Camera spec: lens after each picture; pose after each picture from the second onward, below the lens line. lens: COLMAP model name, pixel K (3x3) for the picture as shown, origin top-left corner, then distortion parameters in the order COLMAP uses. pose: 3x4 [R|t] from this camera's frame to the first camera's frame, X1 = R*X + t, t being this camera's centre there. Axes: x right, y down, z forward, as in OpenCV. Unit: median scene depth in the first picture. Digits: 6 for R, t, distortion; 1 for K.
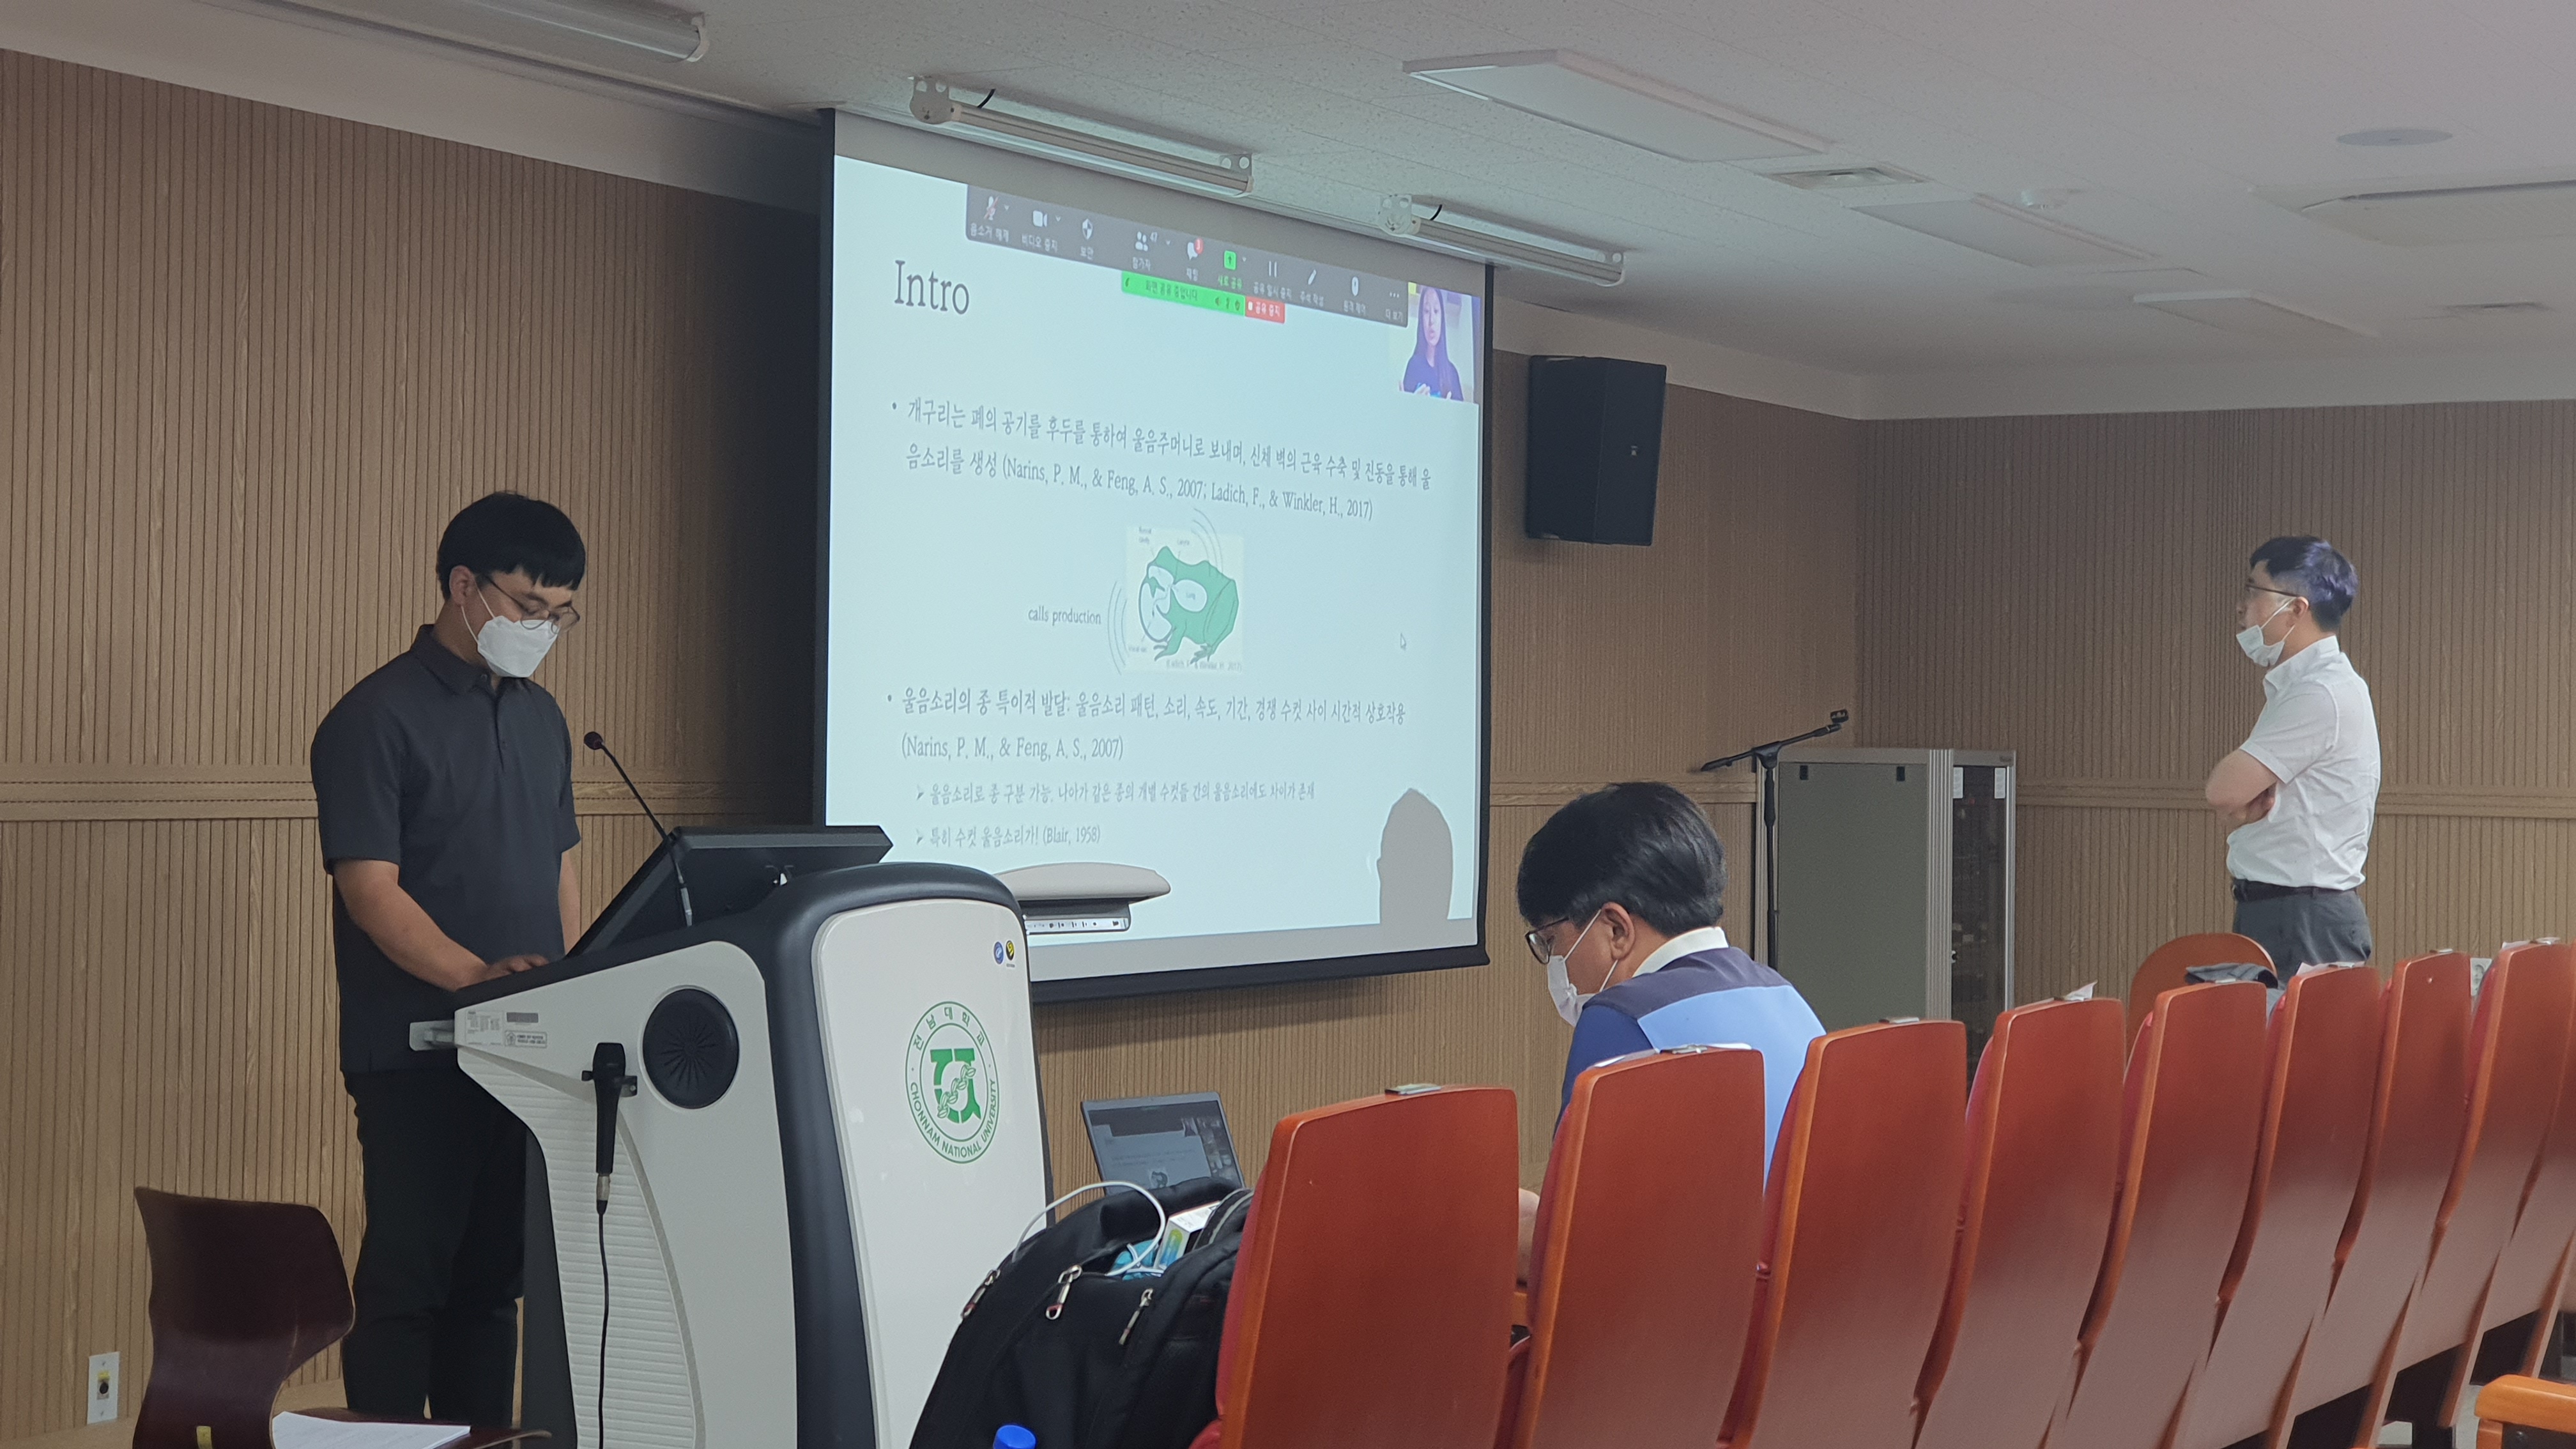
lens RADIAL K [[3909.4, 0, 1288.0], [0, 3909.4, 724.5], [0, 0, 1]] dist [-0.341789, 3.069029]
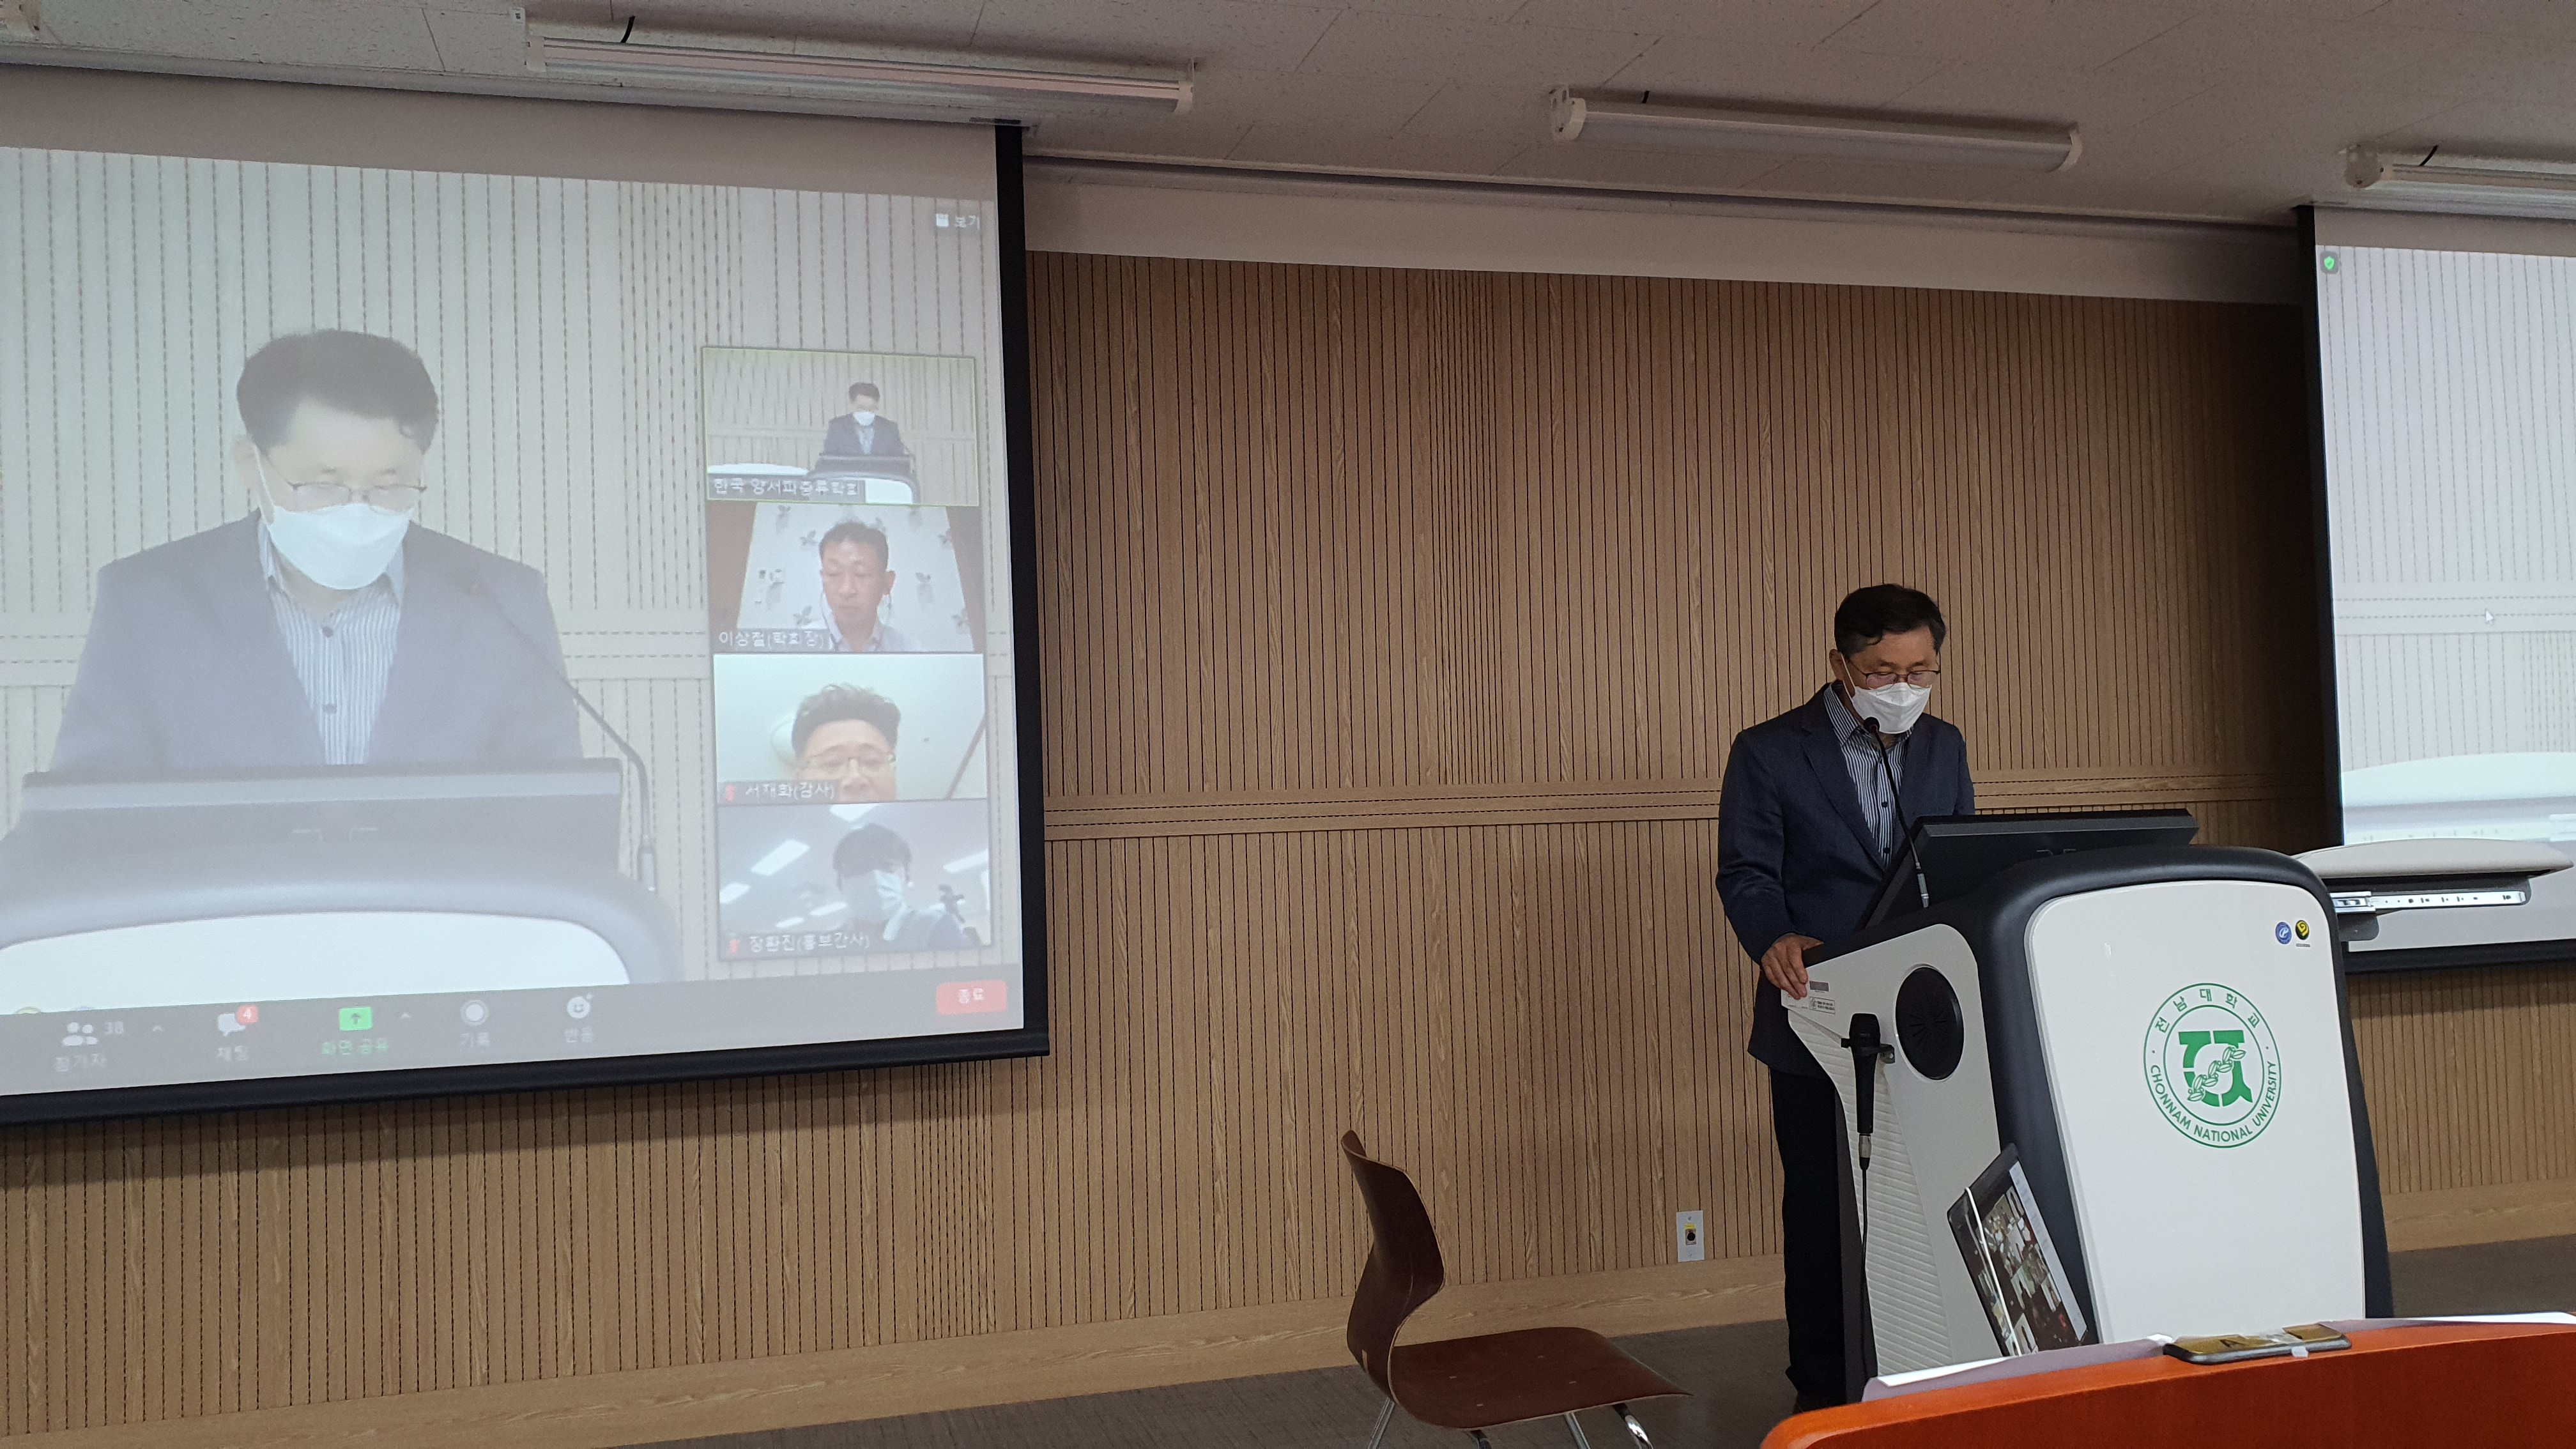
lens RADIAL K [[2024.4, 0, 1288.0], [0, 2024.4, 724.5], [0, 0, 1]] dist [0.068084, -0.097089]
pose [[0.725085, -0.058138, -0.686201, 0.104769], [0.045065, 0.998300, -0.036962, 0.012825], [0.687184, -0.004123, 0.726472, 0.441033]]
